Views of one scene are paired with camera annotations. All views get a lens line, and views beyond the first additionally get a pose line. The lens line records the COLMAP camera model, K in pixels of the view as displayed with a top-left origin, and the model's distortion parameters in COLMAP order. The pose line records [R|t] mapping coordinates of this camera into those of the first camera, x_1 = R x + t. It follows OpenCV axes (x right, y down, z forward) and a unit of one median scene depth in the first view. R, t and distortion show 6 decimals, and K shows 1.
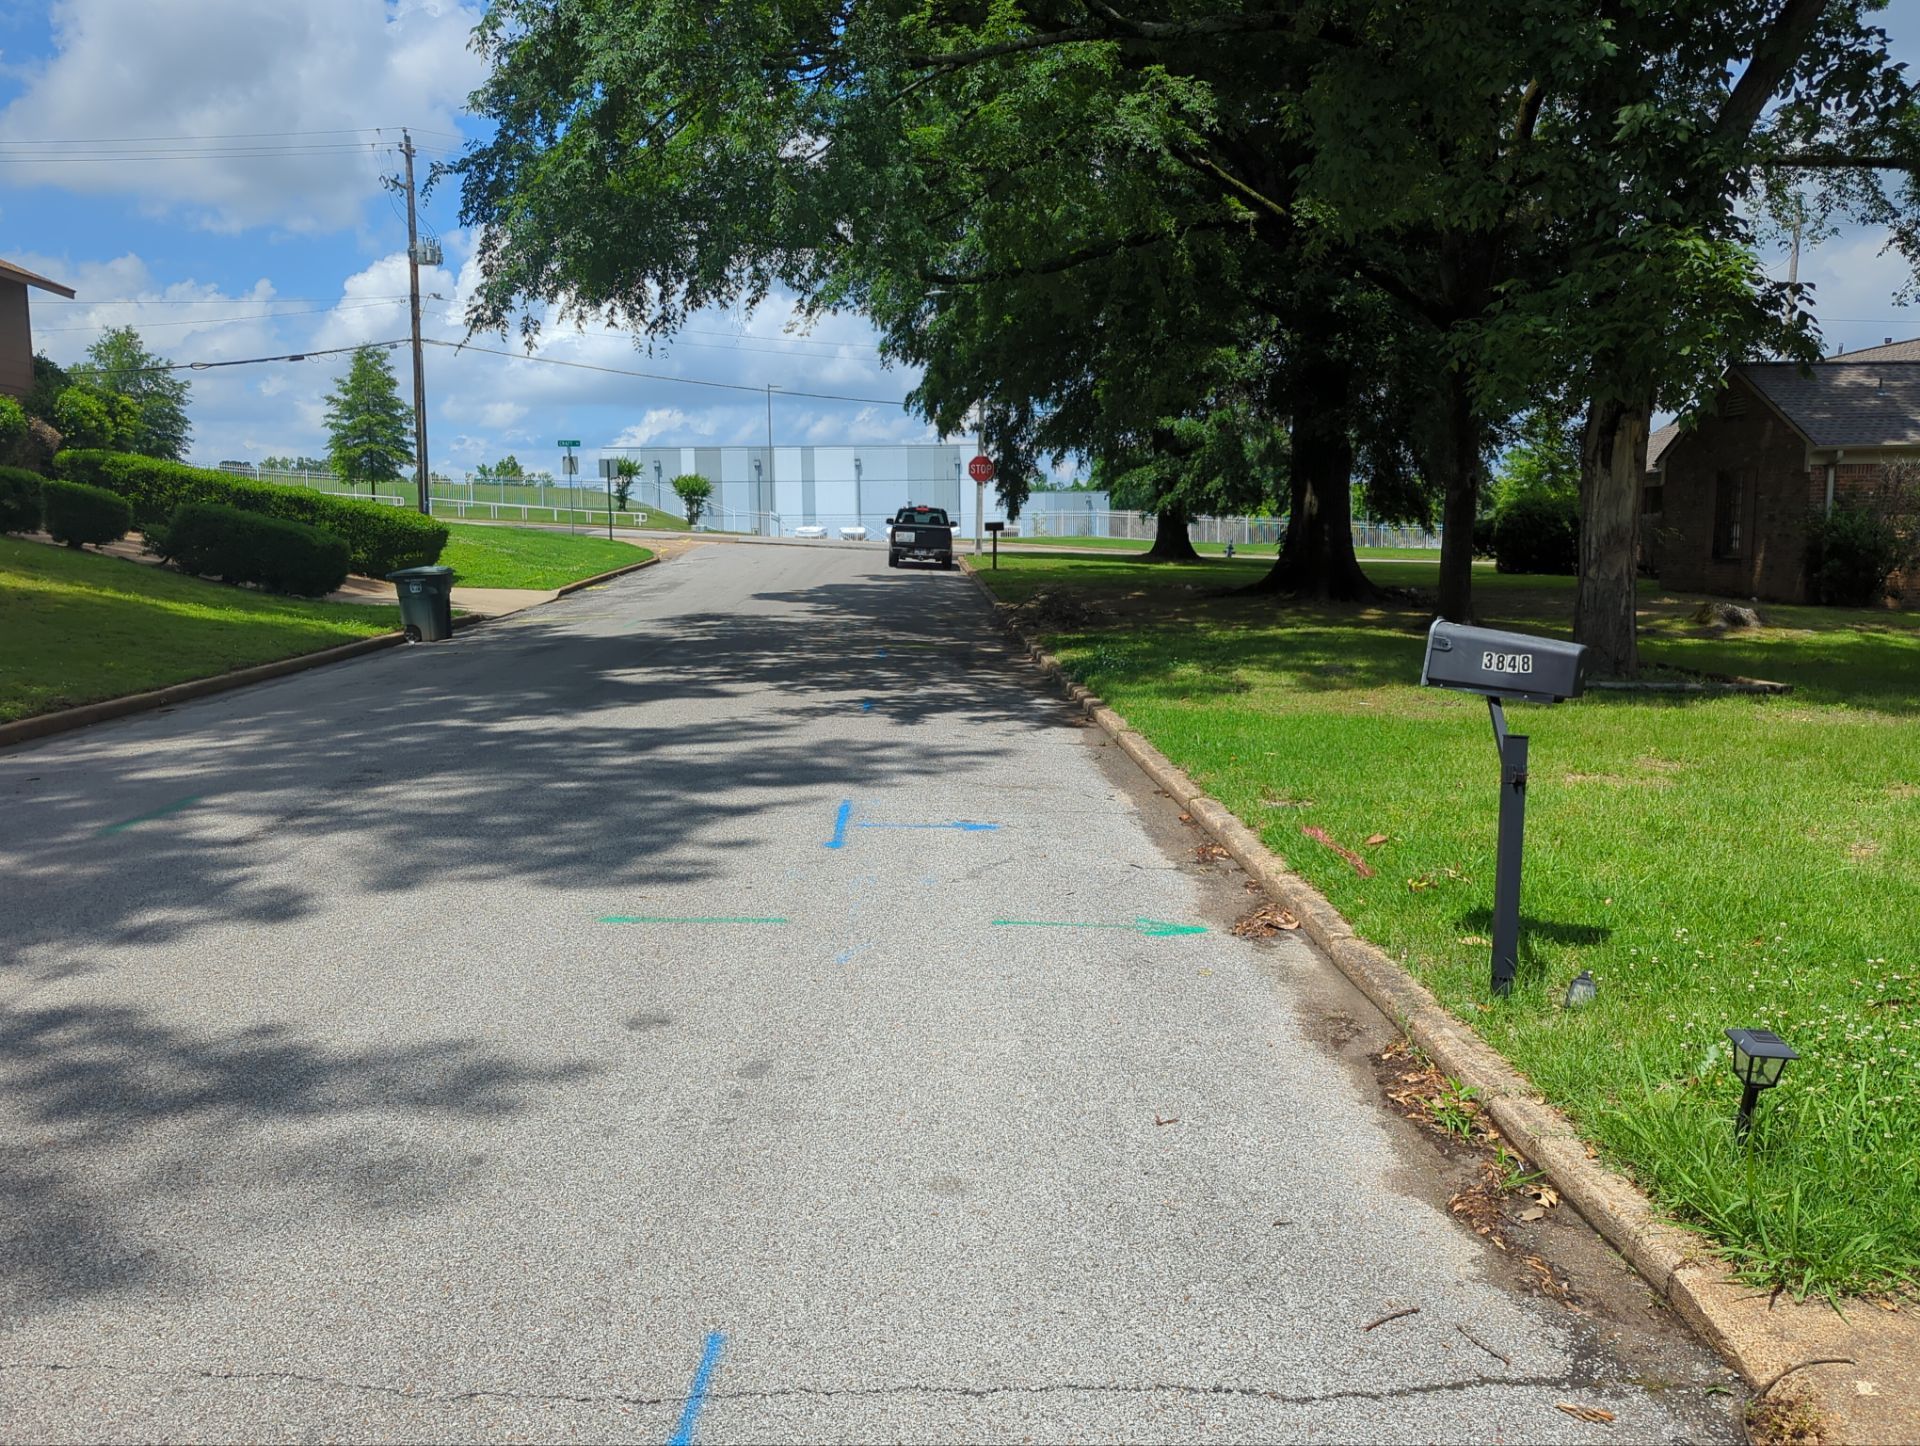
lens RADIAL K [[1556.3, 0, 969.1], [0, 1556.3, 708.9], [0, 0, 1]] dist [0.063476, -0.061019]
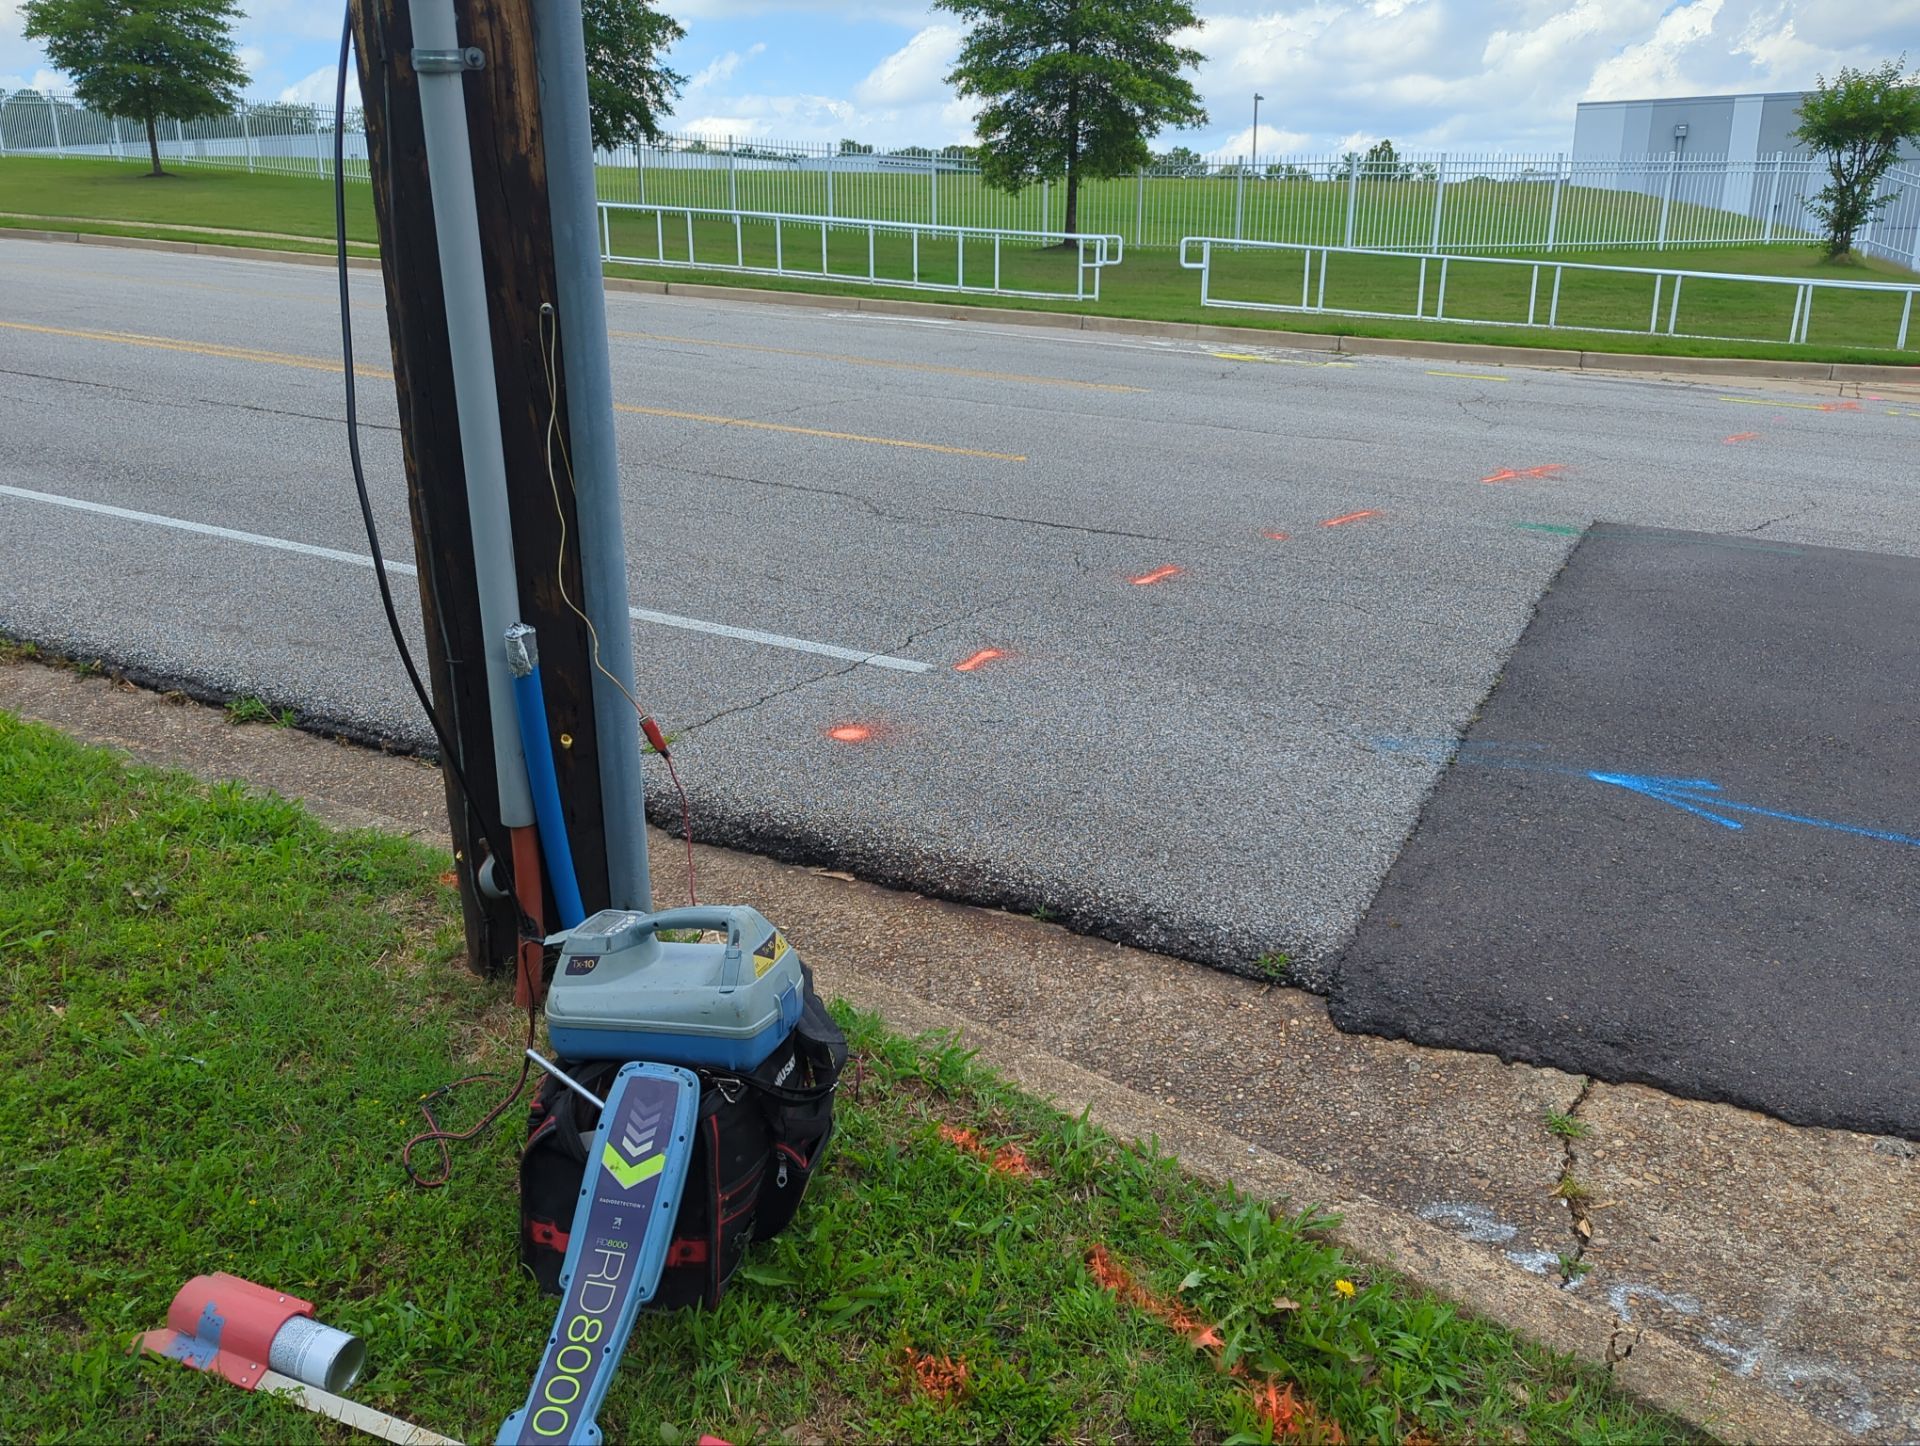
lens RADIAL K [[1556.3, 0, 958.0], [0, 1556.3, 716.2], [0, 0, 1]] dist [0.063476, -0.061019]
pose [[0.851132, 0.154121, -0.501818, -0.334186], [-0.058066, 0.977705, 0.201794, -0.154314], [0.521731, -0.142615, 0.841105, 1.077195]]
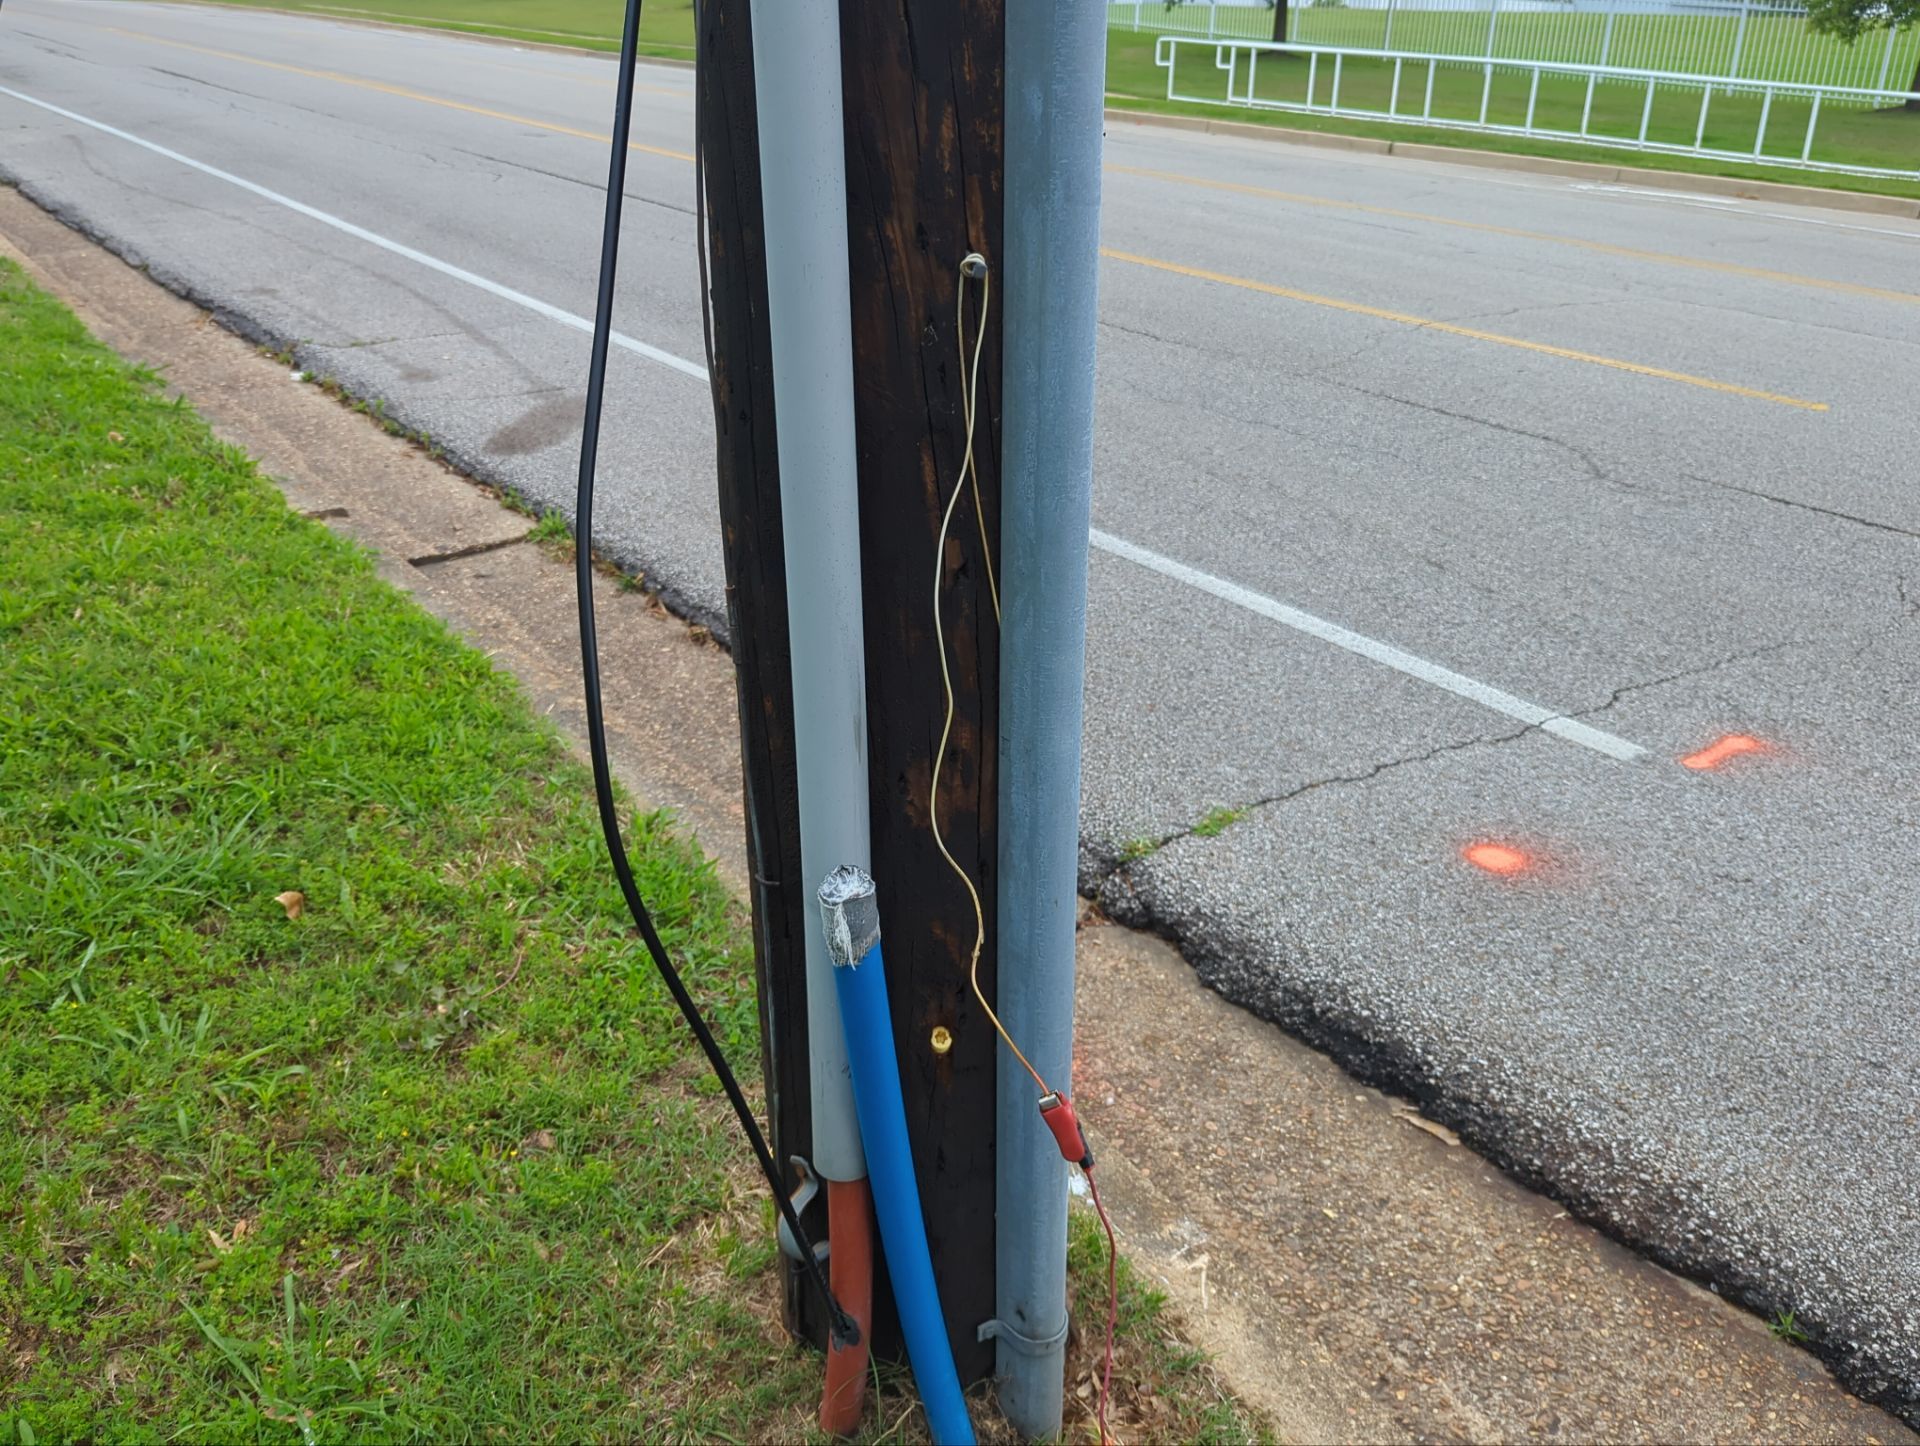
lens RADIAL K [[1556.3, 0, 965.7], [0, 1556.3, 712.2], [0, 0, 1]] dist [0.063476, -0.061019]
pose [[0.551772, 0.324570, -0.768246, -0.351636], [-0.113994, 0.941870, 0.316049, -0.157237], [0.826168, -0.086812, 0.556696, 1.099882]]
